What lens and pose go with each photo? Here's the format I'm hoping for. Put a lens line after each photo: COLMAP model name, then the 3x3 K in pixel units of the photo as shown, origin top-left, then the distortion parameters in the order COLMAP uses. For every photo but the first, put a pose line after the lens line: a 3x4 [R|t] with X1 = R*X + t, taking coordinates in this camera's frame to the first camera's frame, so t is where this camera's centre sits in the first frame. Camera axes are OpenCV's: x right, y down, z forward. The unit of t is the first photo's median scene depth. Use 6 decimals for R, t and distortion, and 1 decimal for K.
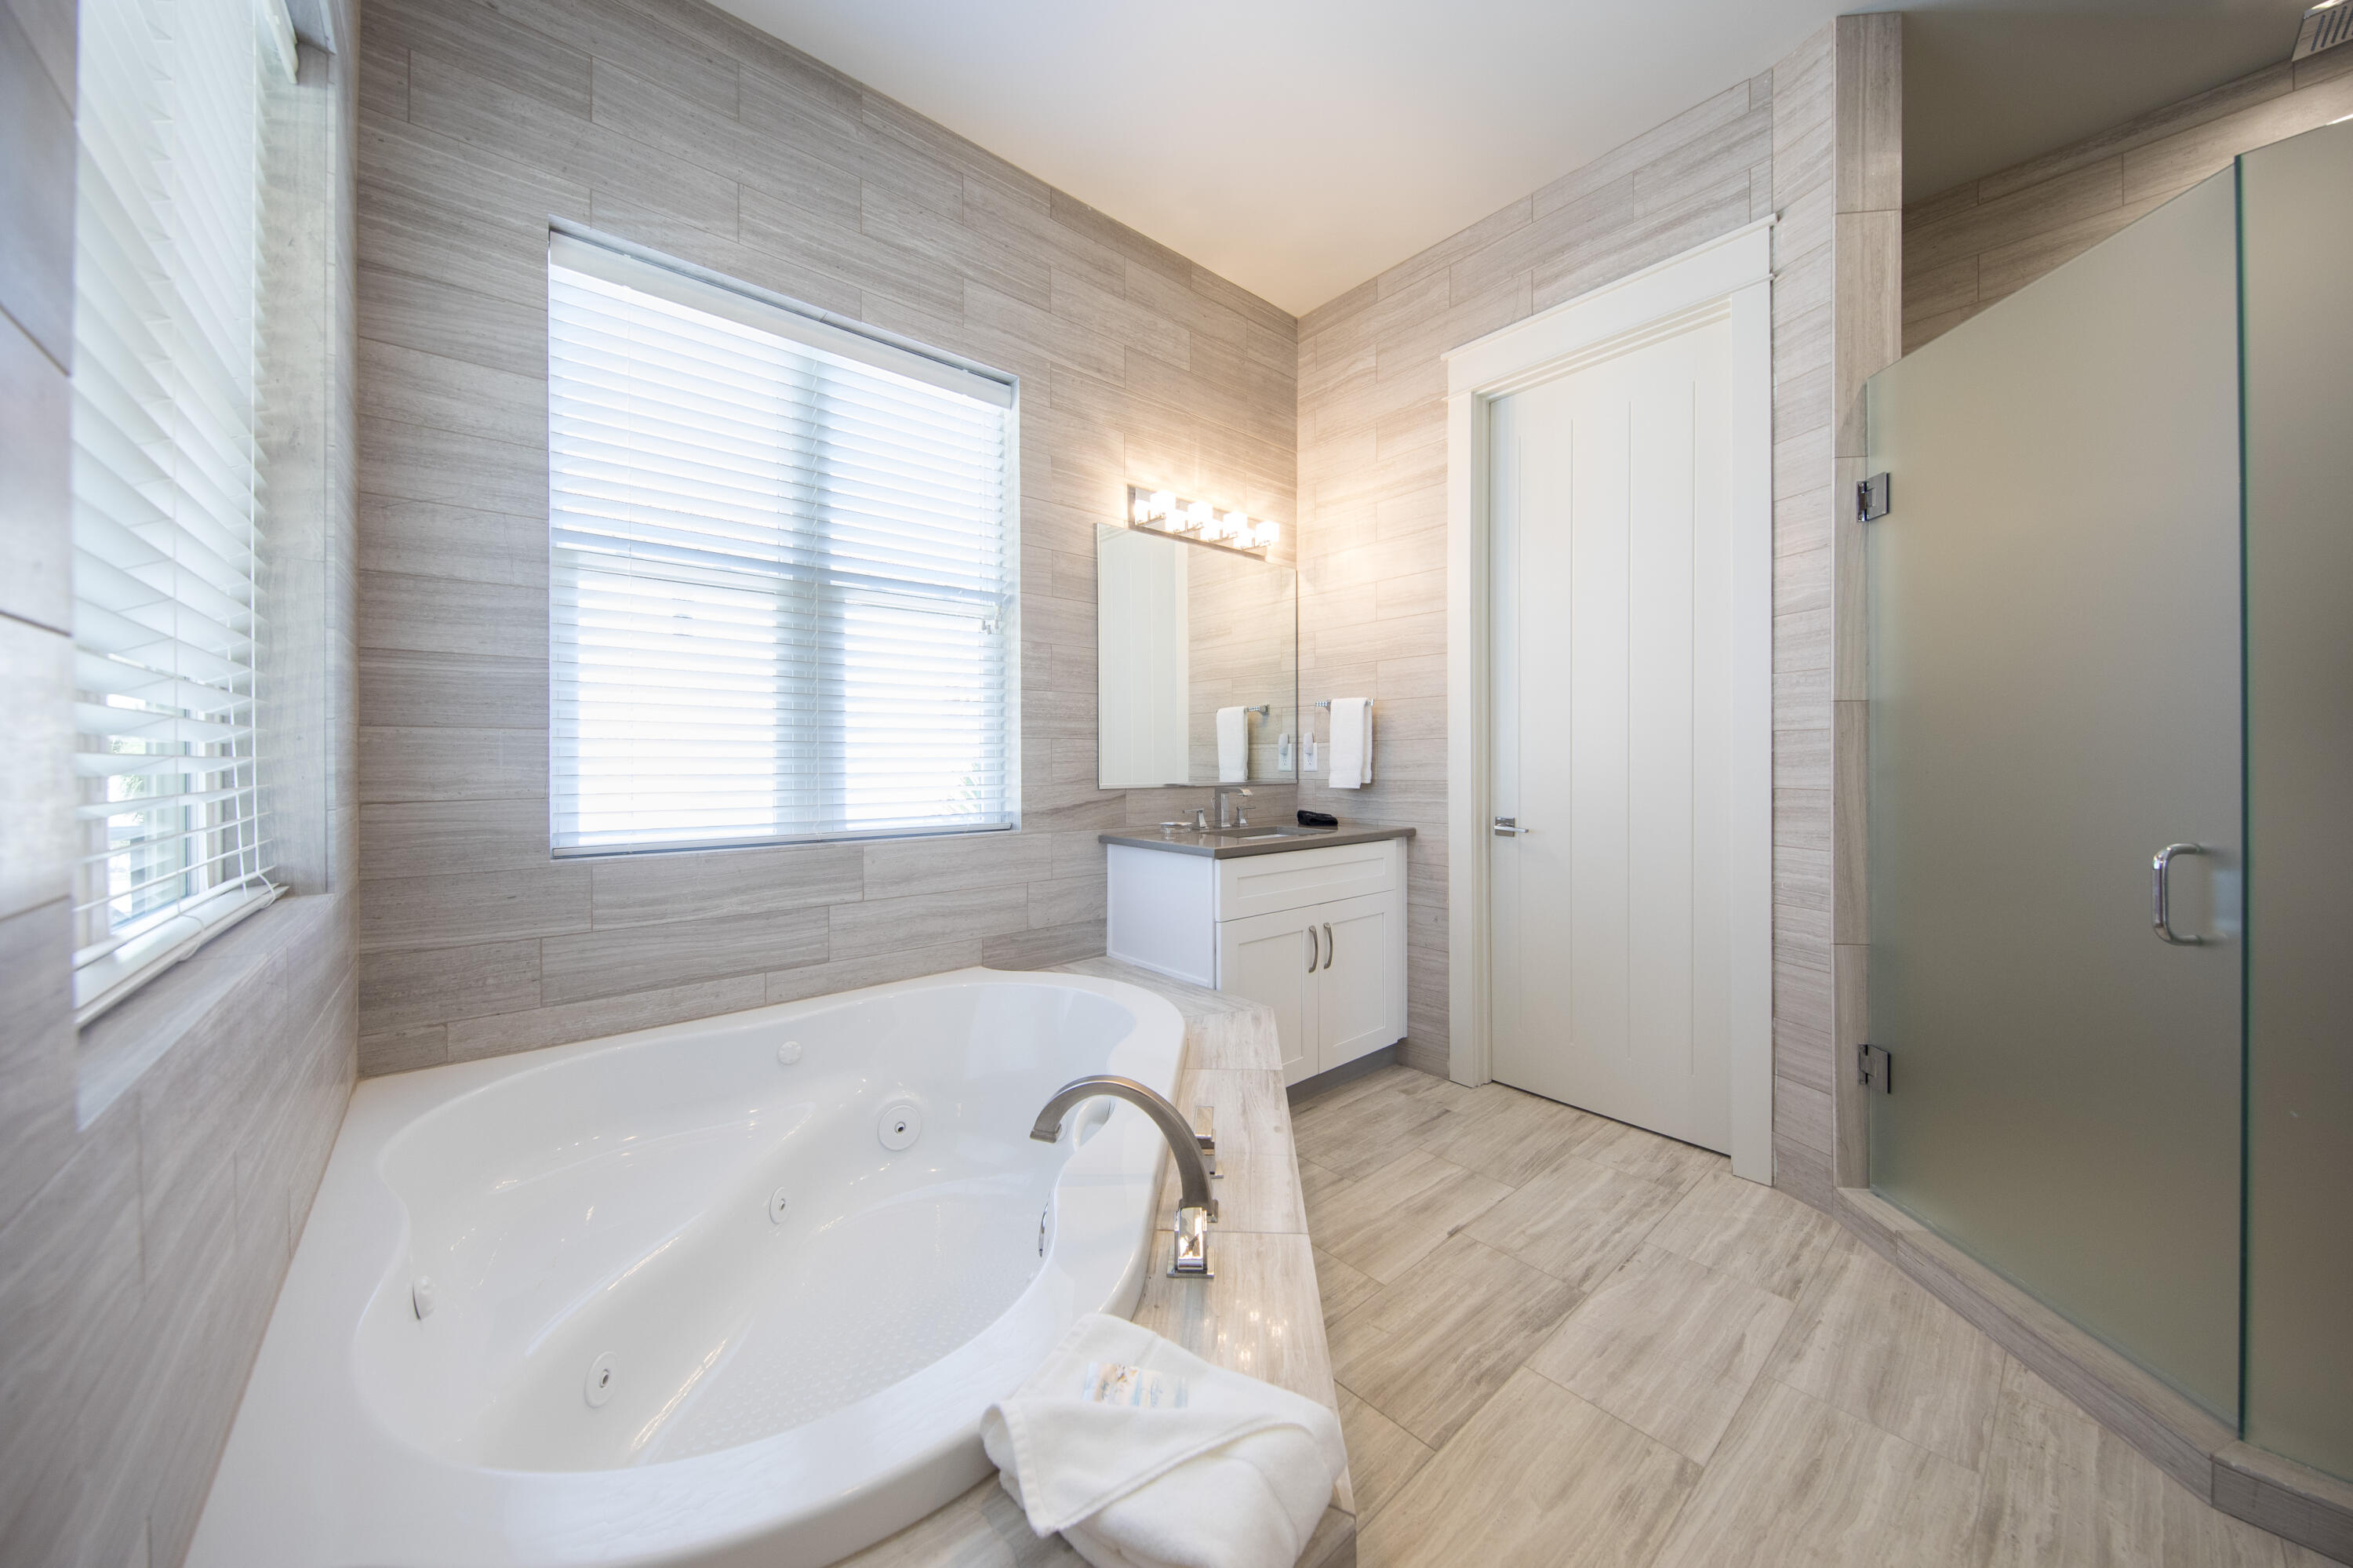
lens RADIAL K [[812.2, 0, 1174.7], [0, 812.2, 762.2], [0, 0, 1]] dist [0.008595, -0.005855]
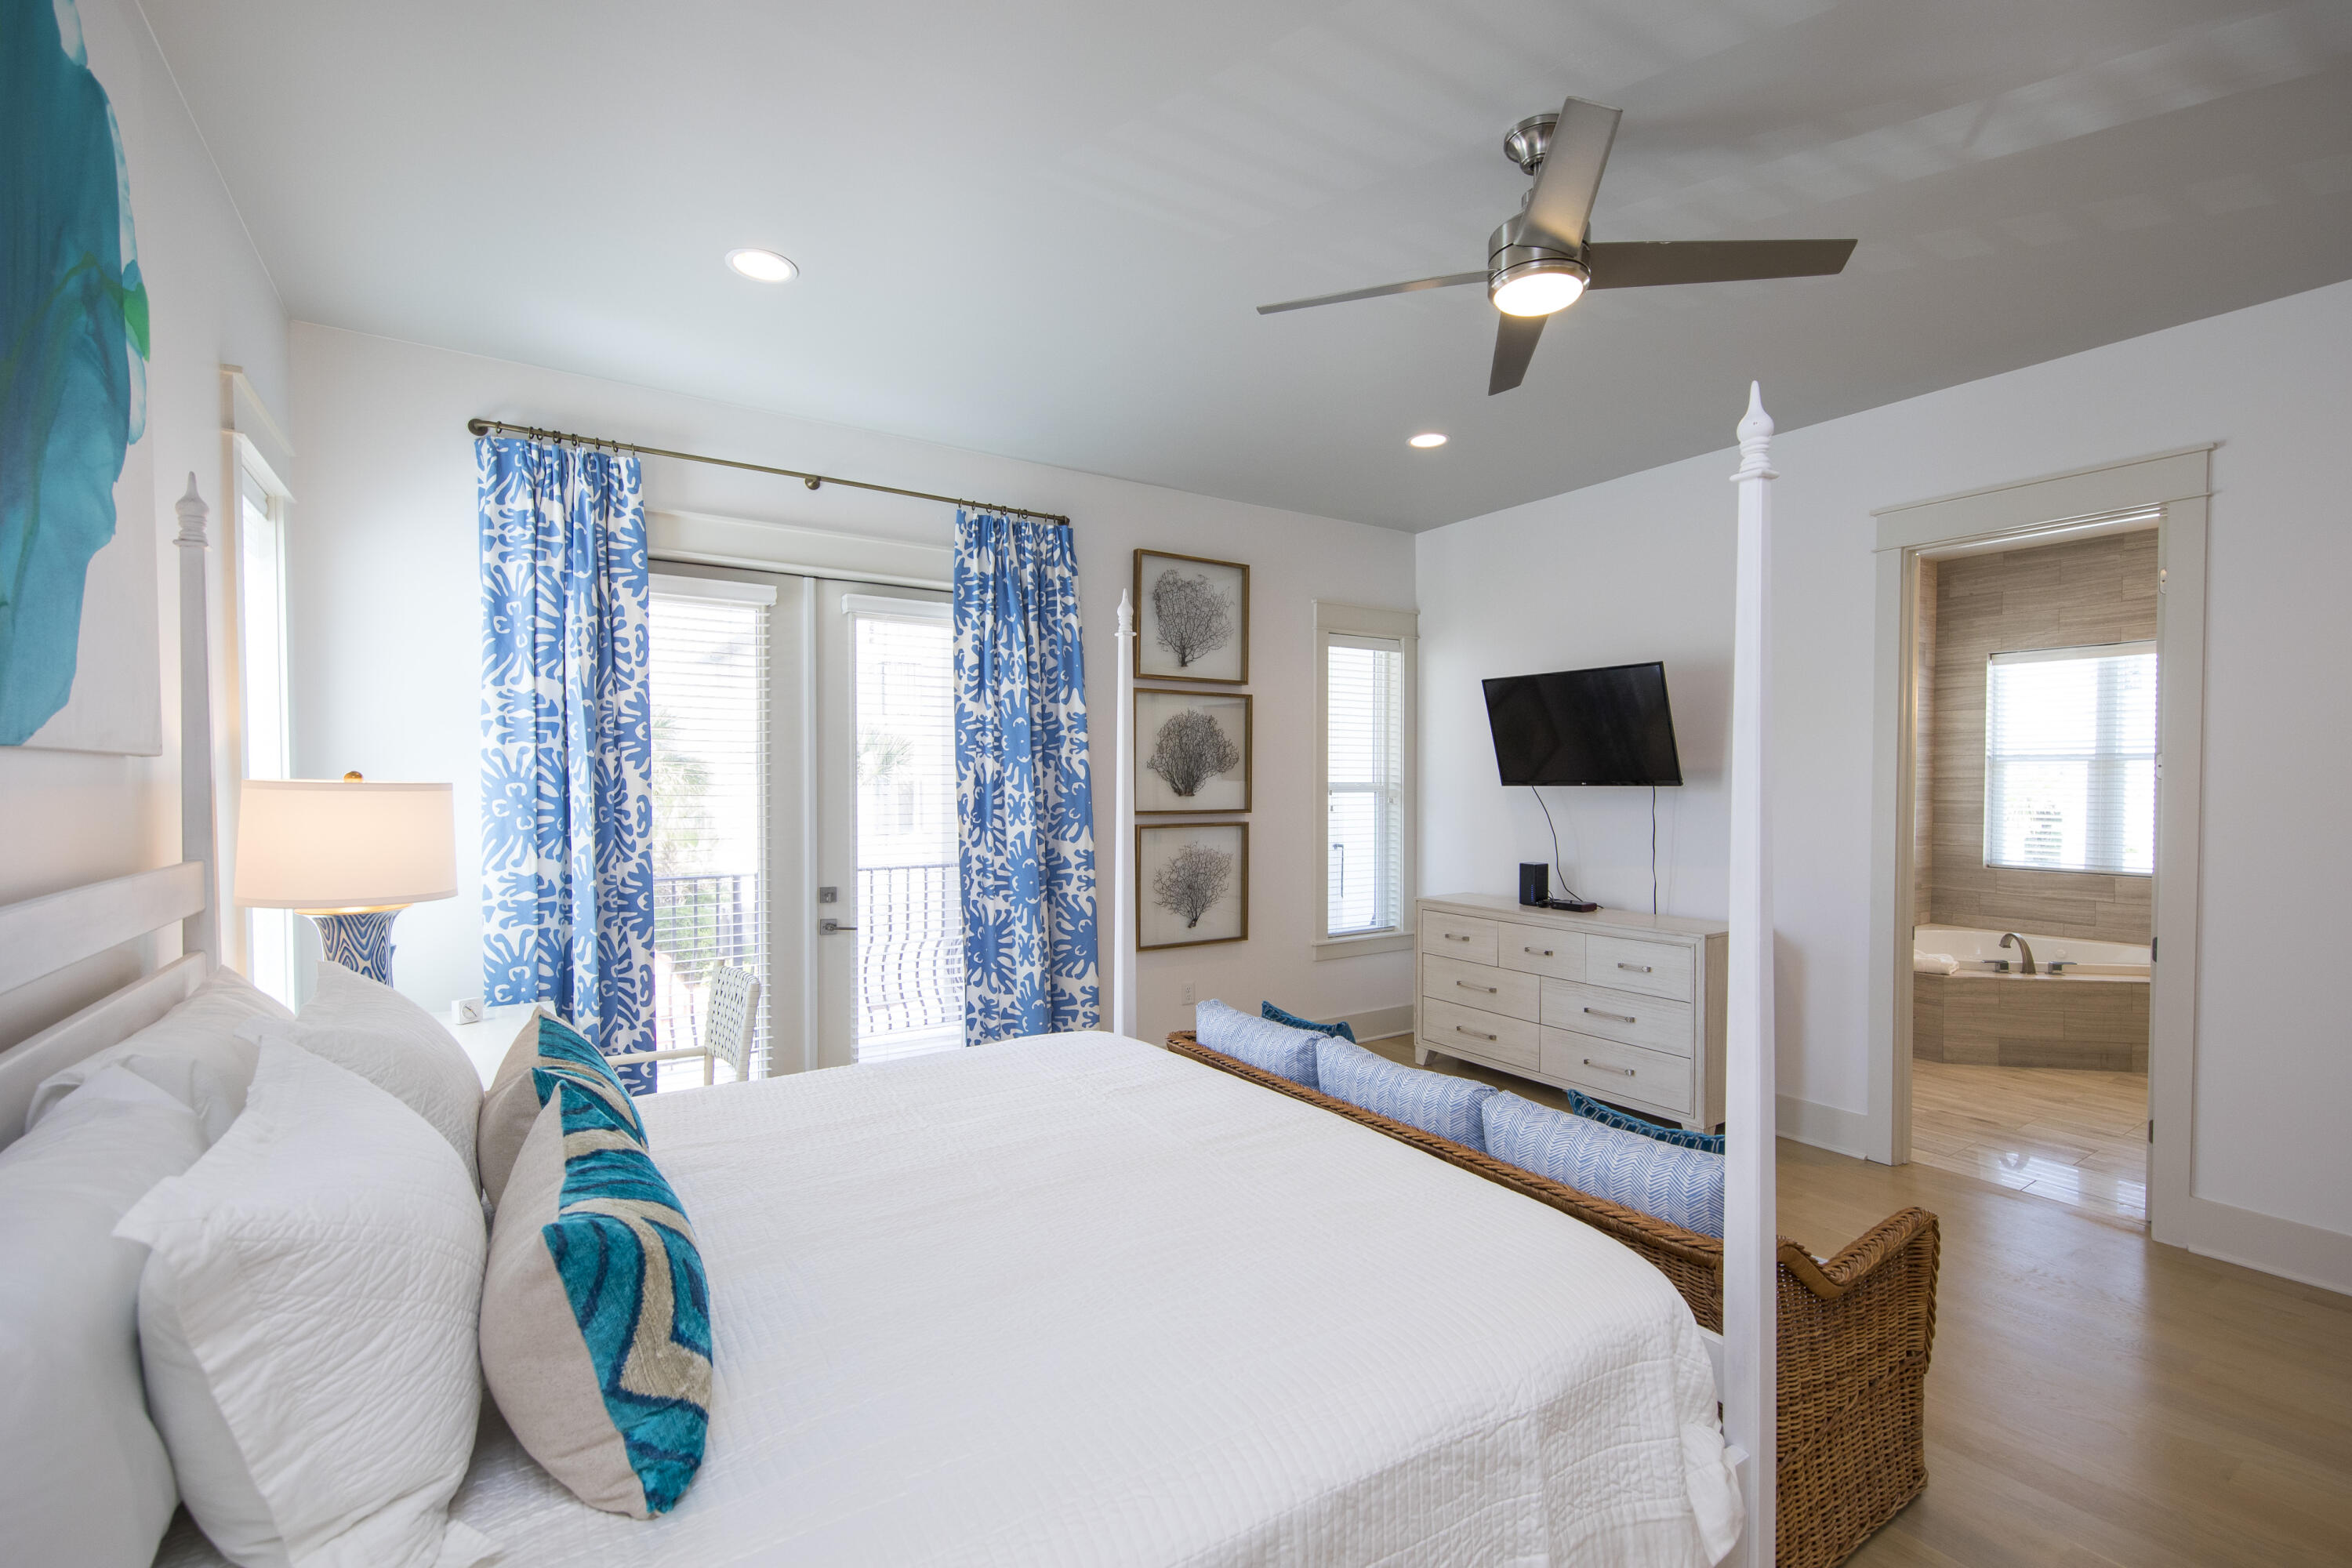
lens RADIAL K [[1043.4, 0, 1176.0], [0, 1043.4, 784.0], [0, 0, 1]] dist [-0.007511, -0.000293]
pose [[-0.145799, 0.011092, -0.989252, 2.468576], [-0.006462, 0.999905, 0.012164, -0.153169], [0.989293, 0.008166, -0.145714, -0.999245]]
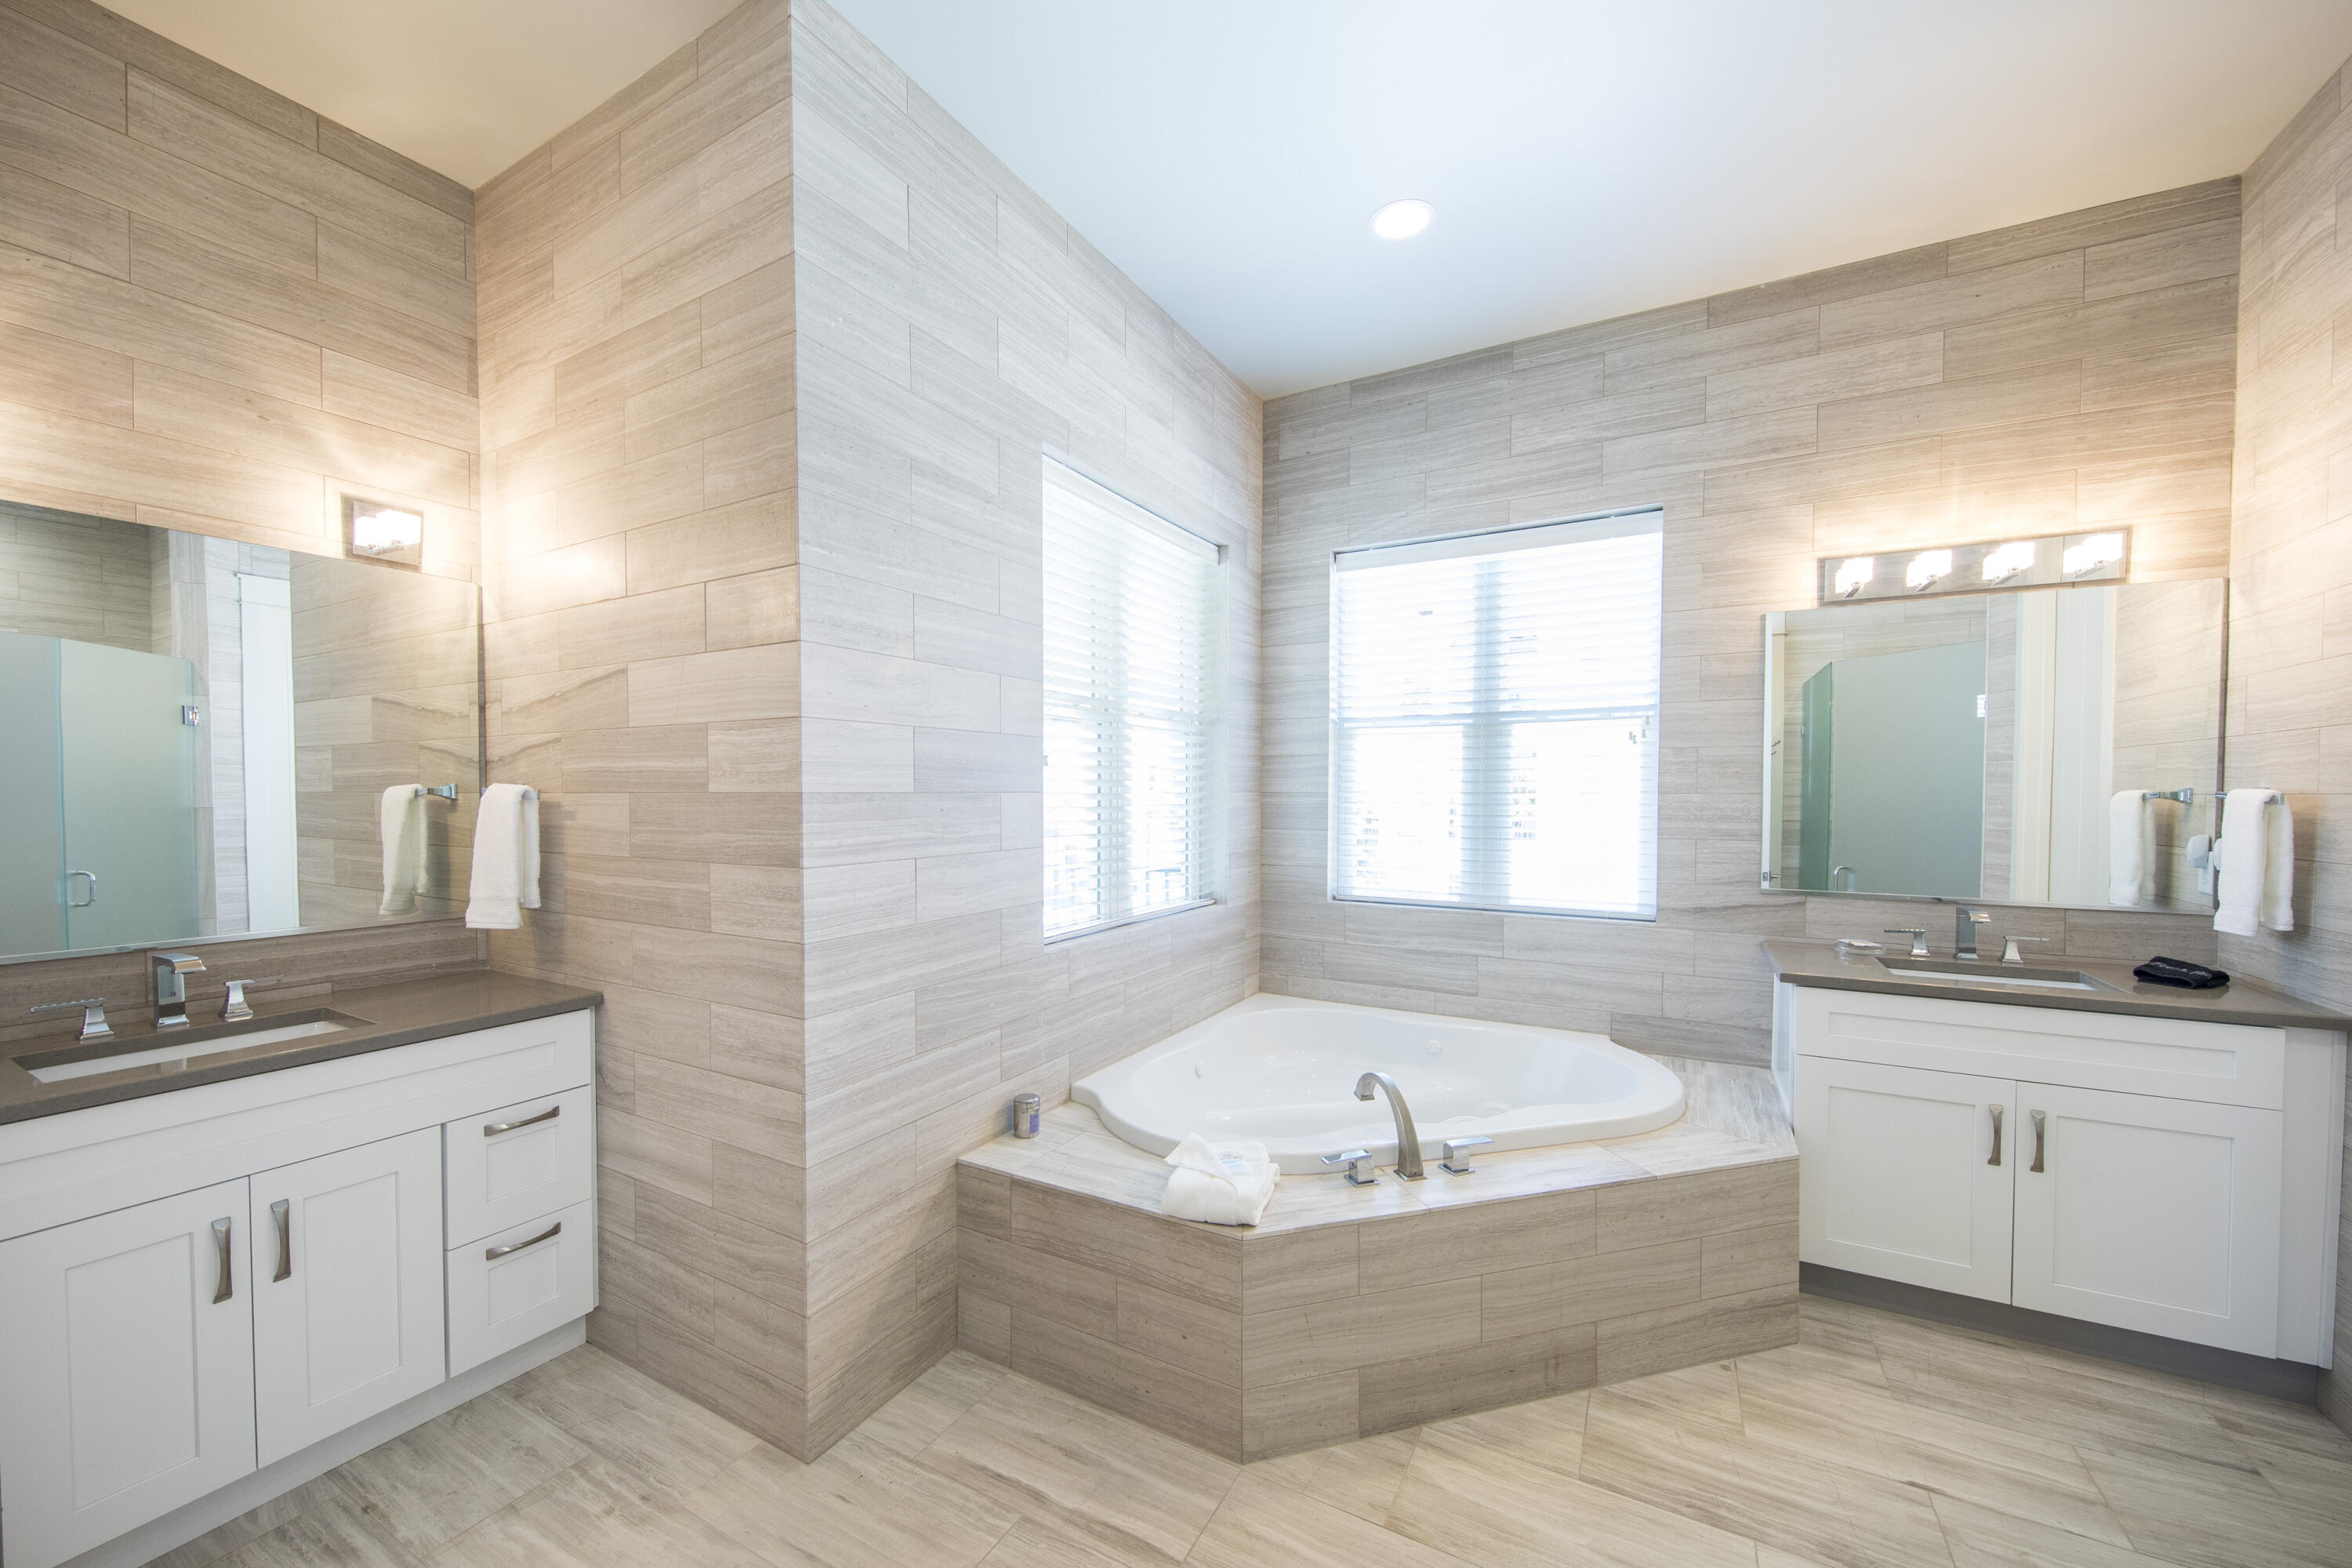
lens RADIAL K [[893.1, 0, 1172.9], [0, 893.1, 801.8], [0, 0, 1]] dist [-0.001014, -0.000134]
pose [[0.334011, 0.016258, -0.942429, 0.723037], [-0.003663, 0.999866, 0.015950, -0.096189], [0.942562, -0.001876, 0.334025, -0.005368]]
